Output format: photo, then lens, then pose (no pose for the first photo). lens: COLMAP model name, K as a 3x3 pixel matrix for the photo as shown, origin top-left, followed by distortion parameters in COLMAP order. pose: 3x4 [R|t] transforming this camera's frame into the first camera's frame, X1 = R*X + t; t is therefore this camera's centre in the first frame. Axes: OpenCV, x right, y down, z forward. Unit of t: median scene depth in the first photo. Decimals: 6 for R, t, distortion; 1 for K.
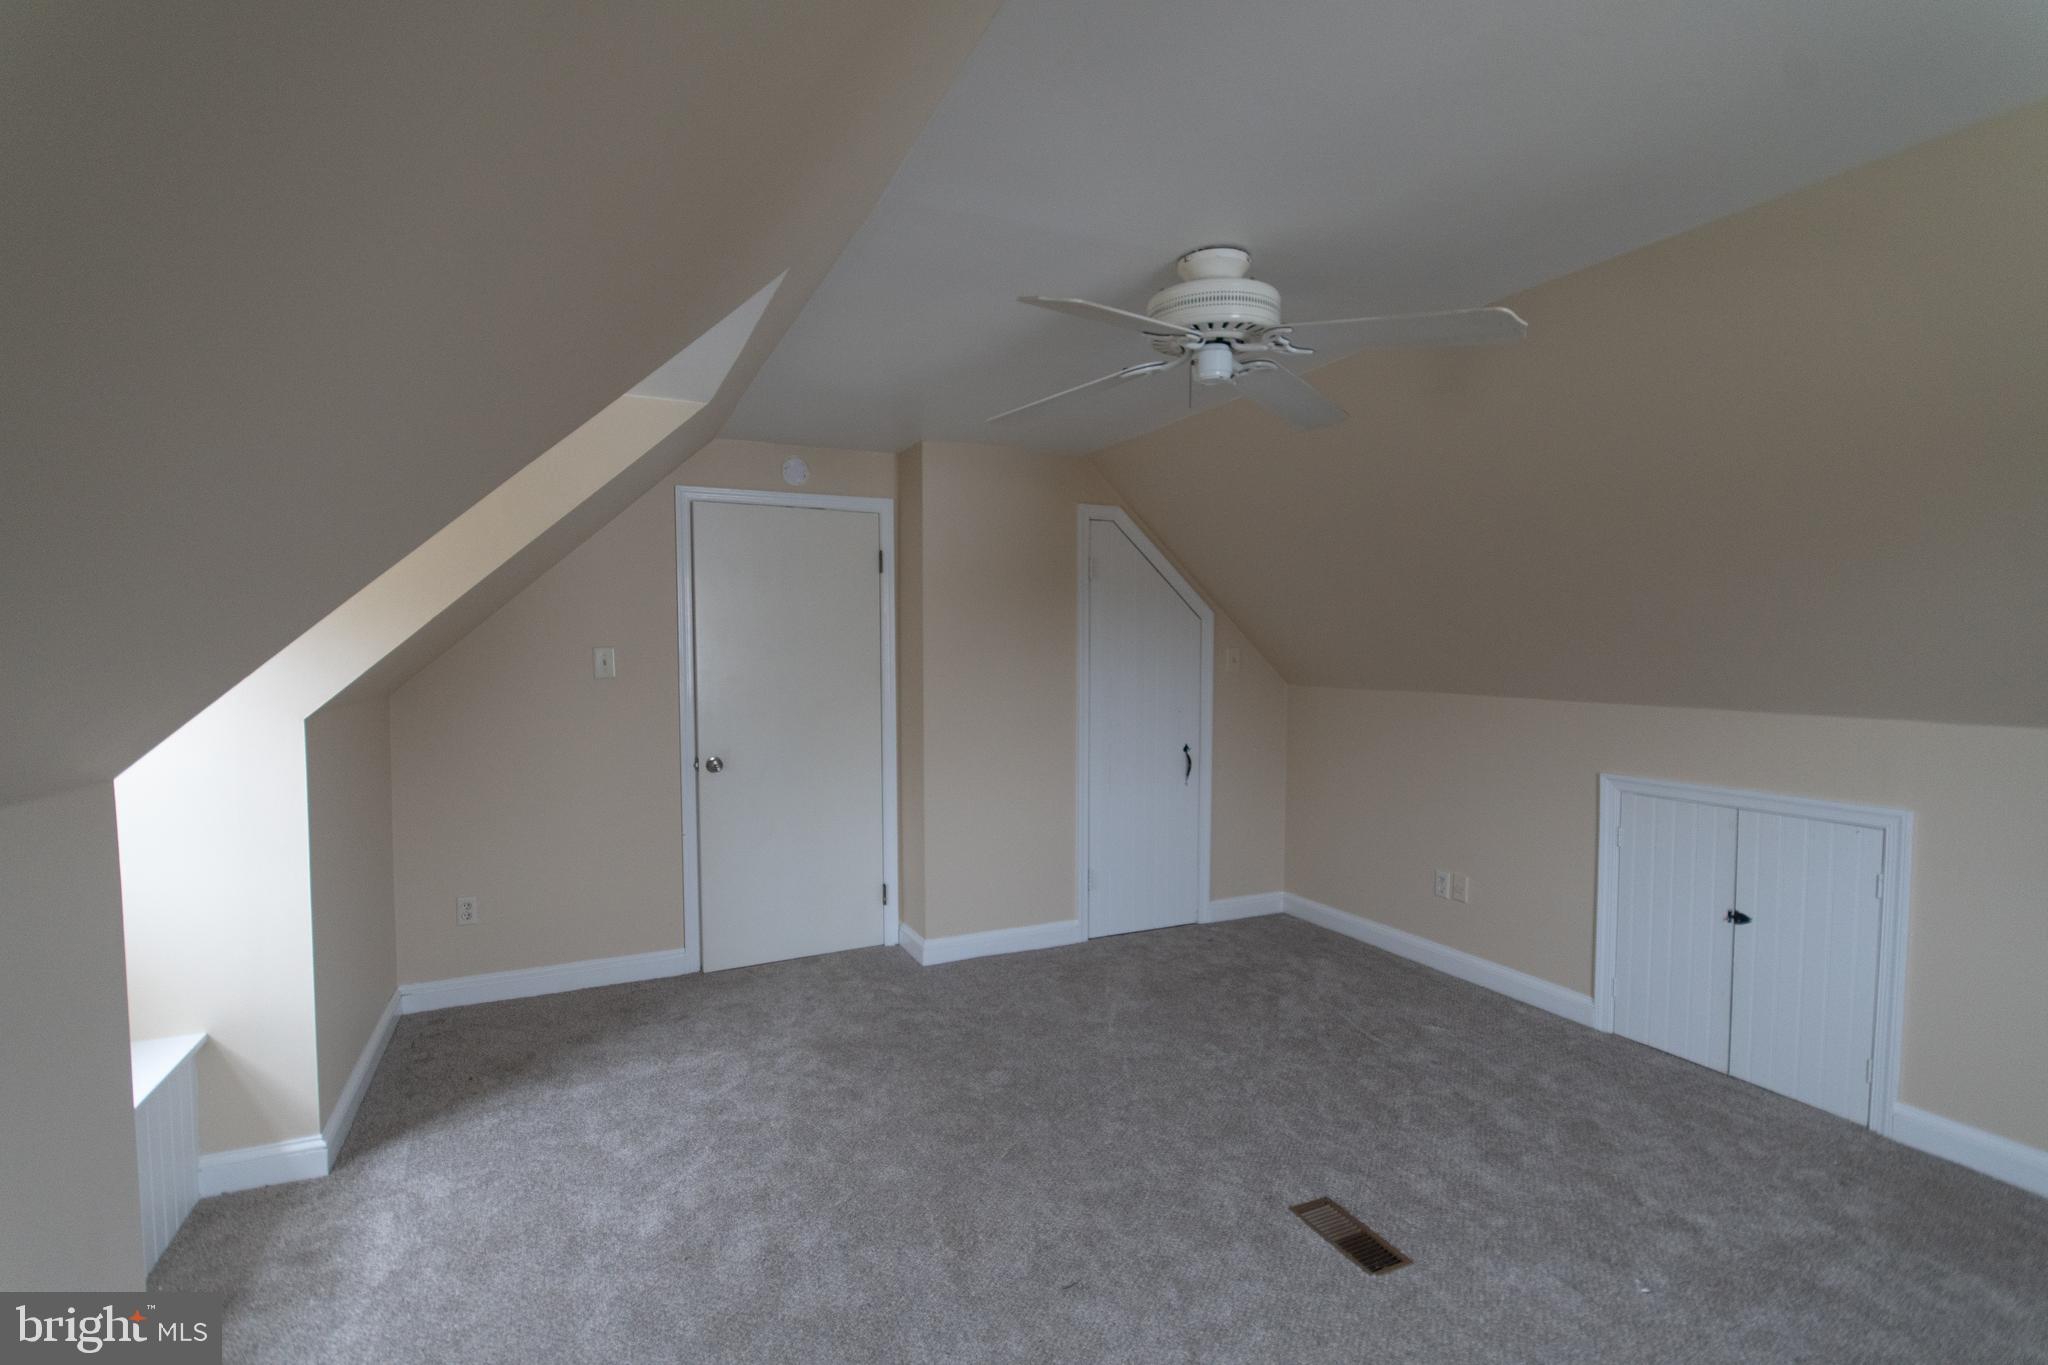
lens RADIAL K [[924.5, 0, 1024.0], [0, 924.5, 682.5], [0, 0, 1]] dist [-0.001636, -0.000544]
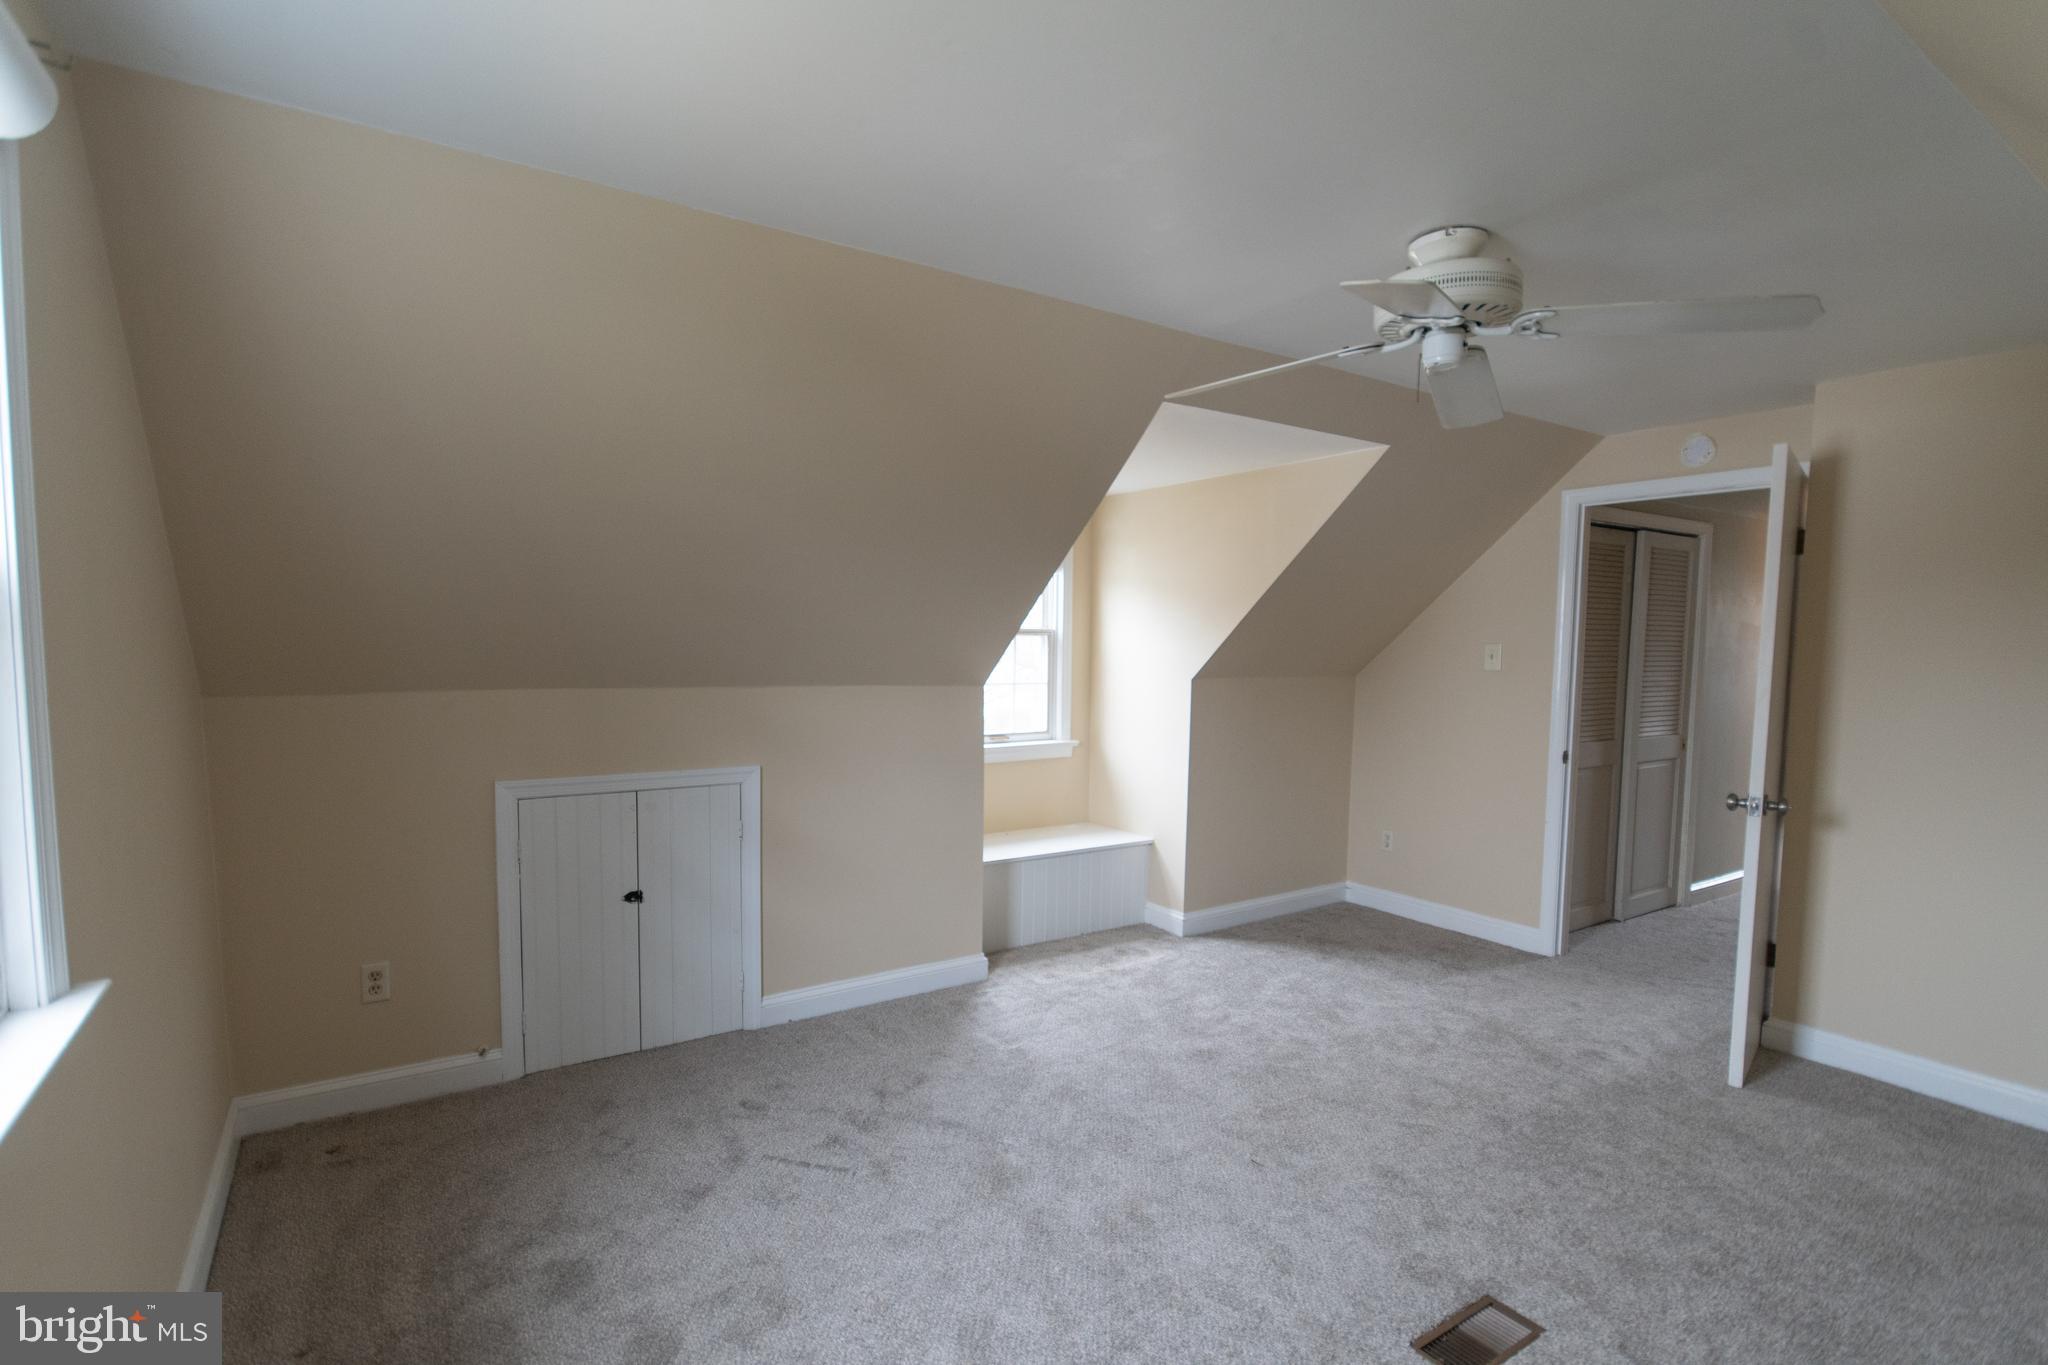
lens RADIAL K [[944.9, 0, 1023.9], [0, 944.9, 698.2], [0, 0, 1]] dist [0.001101, 0.000038]
pose [[0.184431, 0.071906, -0.980212, 0.860551], [-0.054853, 0.996519, 0.062782, -0.018178], [0.981314, 0.042188, 0.187733, 0.315449]]
